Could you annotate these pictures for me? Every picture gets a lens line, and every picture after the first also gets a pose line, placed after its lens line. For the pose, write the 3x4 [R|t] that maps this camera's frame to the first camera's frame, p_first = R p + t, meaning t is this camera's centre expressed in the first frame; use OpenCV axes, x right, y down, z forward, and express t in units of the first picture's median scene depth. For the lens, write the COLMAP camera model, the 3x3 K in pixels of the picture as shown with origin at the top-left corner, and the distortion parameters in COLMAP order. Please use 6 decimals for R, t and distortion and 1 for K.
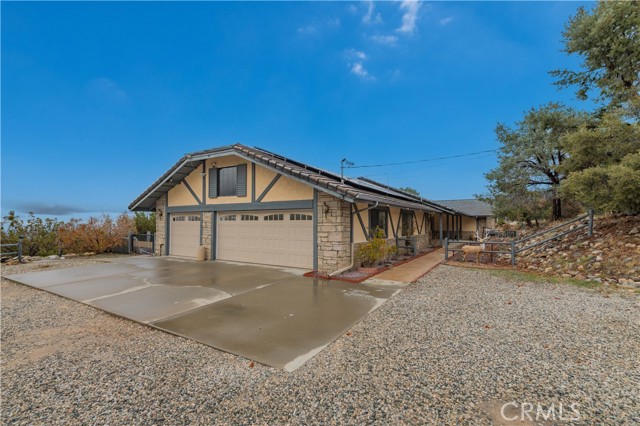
lens RADIAL K [[283.5, 0, 317.5], [0, 283.5, 218.6], [0, 0, 1]] dist [0.021632, 0.000029]
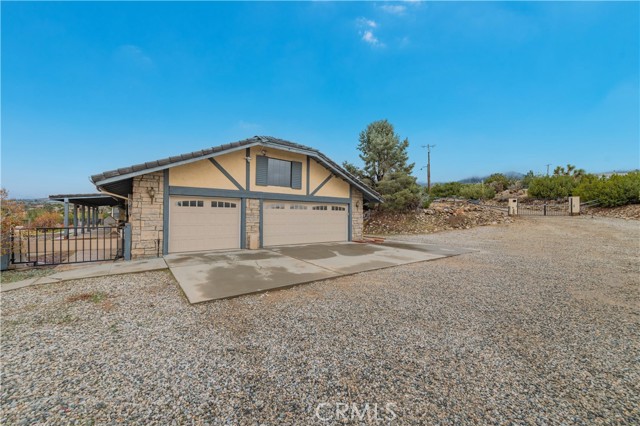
lens RADIAL K [[251.0, 0, 320.0], [0, 251.0, 213.0], [0, 0, 1]] dist [0.025369, 0.000004]
pose [[0.374017, 0.006931, 0.927396, -1.100820], [-0.031879, 0.999477, 0.005387, 0.012461], [-0.926874, -0.031579, 0.374043, 0.474783]]
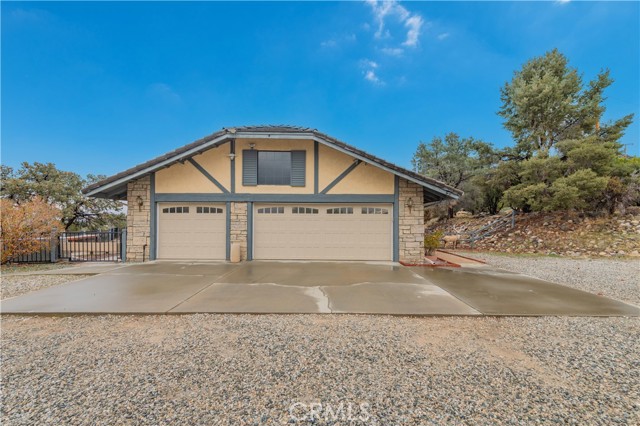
lens RADIAL K [[283.5, 0, 317.5], [0, 283.5, 218.6], [0, 0, 1]] dist [0.021632, 0.000029]
pose [[0.858332, 0.003214, 0.513085, -0.618298], [-0.012545, 0.999813, 0.014724, 0.008422], [-0.512942, -0.019074, 0.858212, 0.184565]]
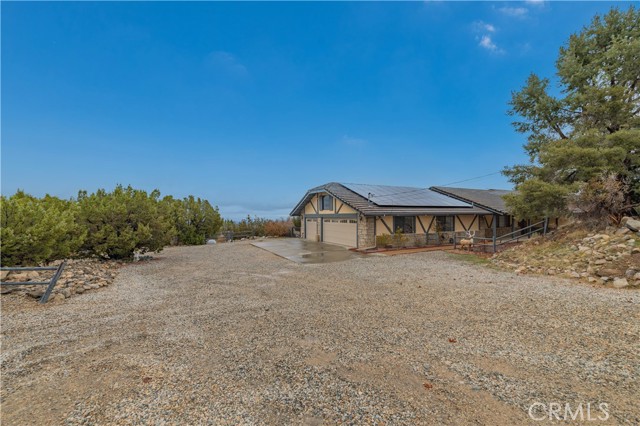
lens RADIAL K [[251.0, 0, 320.0], [0, 251.0, 213.0], [0, 0, 1]] dist [0.025369, 0.000004]
pose [[0.865173, -0.011967, -0.501331, 0.515163], [0.015592, 0.999874, 0.003041, -0.061320], [0.501231, -0.010448, 0.865251, -0.541511]]
